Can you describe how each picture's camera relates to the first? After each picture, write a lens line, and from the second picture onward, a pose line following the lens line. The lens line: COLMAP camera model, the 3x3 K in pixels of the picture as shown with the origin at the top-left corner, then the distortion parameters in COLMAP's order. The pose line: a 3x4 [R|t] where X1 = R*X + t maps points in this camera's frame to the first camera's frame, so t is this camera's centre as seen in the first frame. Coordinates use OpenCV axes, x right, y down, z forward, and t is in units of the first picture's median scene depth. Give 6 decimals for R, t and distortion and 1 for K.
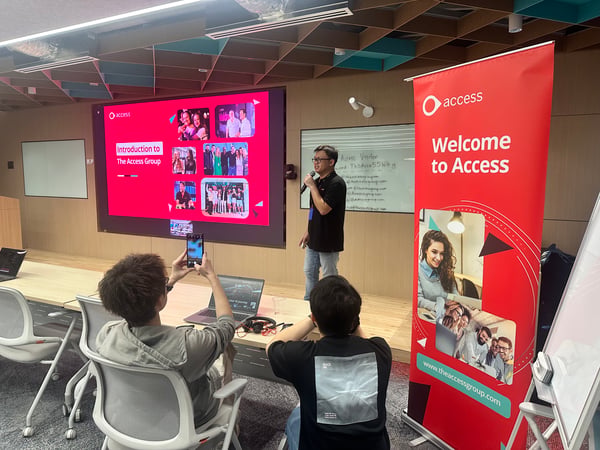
lens RADIAL K [[421.7, 0, 298.1], [0, 421.7, 228.6], [0, 0, 1]] dist [0.048065, -0.056732]
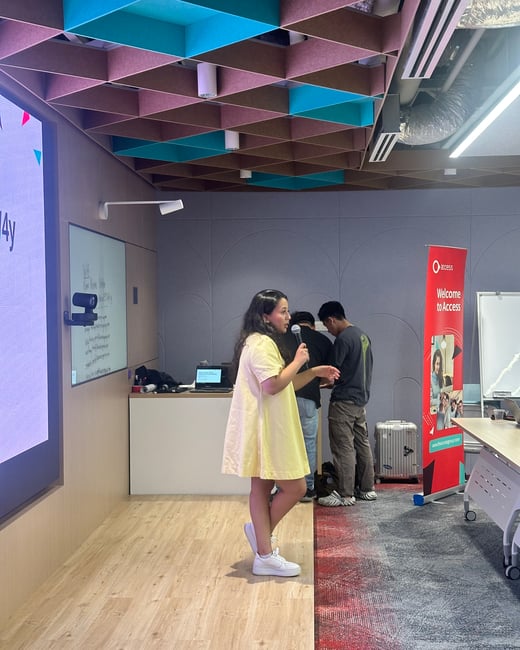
lens RADIAL K [[992.1, 0, 262.9], [0, 992.1, 328.6], [0, 0, 1]] dist [0.059016, 0.000000]
pose [[-0.413208, -0.028823, 0.910180, -1.703239], [0.112658, 0.990203, 0.082503, -0.278210], [-0.903641, 0.136630, -0.405913, 1.938795]]
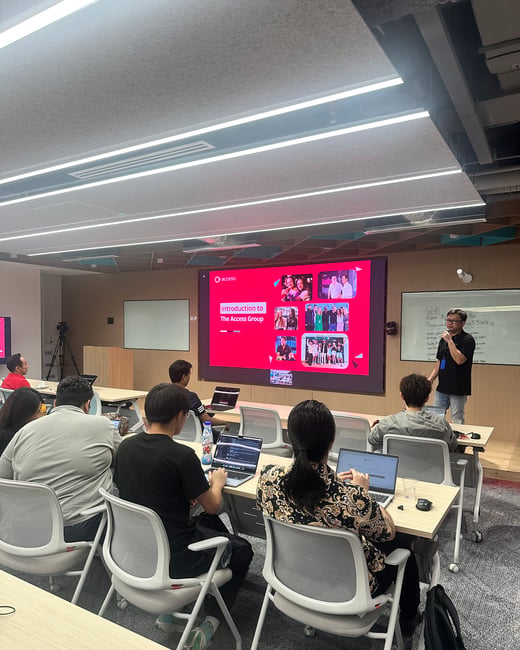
lens RADIAL K [[487.4, 0, 256.8], [0, 487.4, 345.9], [0, 0, 1]] dist [0.052552, -0.067033]
pose [[0.995602, 0.002354, -0.093652, -0.397322], [-0.009938, 0.996697, -0.080603, 0.036937], [0.093153, 0.081179, 0.992337, -0.543510]]
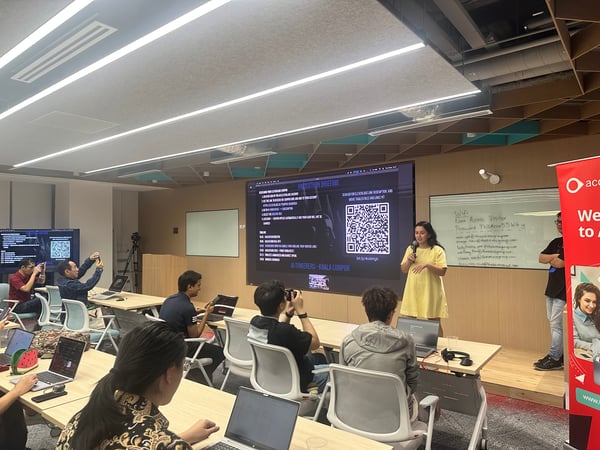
lens RADIAL K [[421.7, 0, 299.8], [0, 421.7, 223.4], [0, 0, 1]] dist [0.048065, -0.056732]
pose [[0.977650, -0.024374, -0.208824, -0.151244], [-0.006160, 0.989509, -0.144338, 0.010751], [0.210151, 0.142398, 0.967243, -0.264751]]
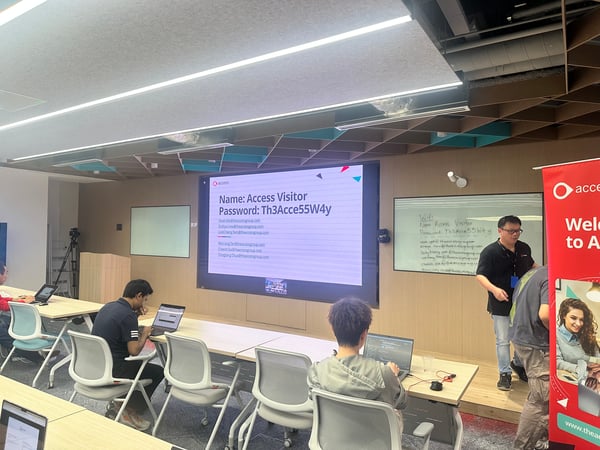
lens RADIAL K [[421.7, 0, 300.6], [0, 421.7, 223.5], [0, 0, 1]] dist [0.048065, -0.056732]
pose [[0.994445, 0.000915, -0.105249, -0.181142], [-0.016001, 0.989654, -0.142581, -0.013330], [0.104030, 0.143473, 0.984171, -0.141826]]
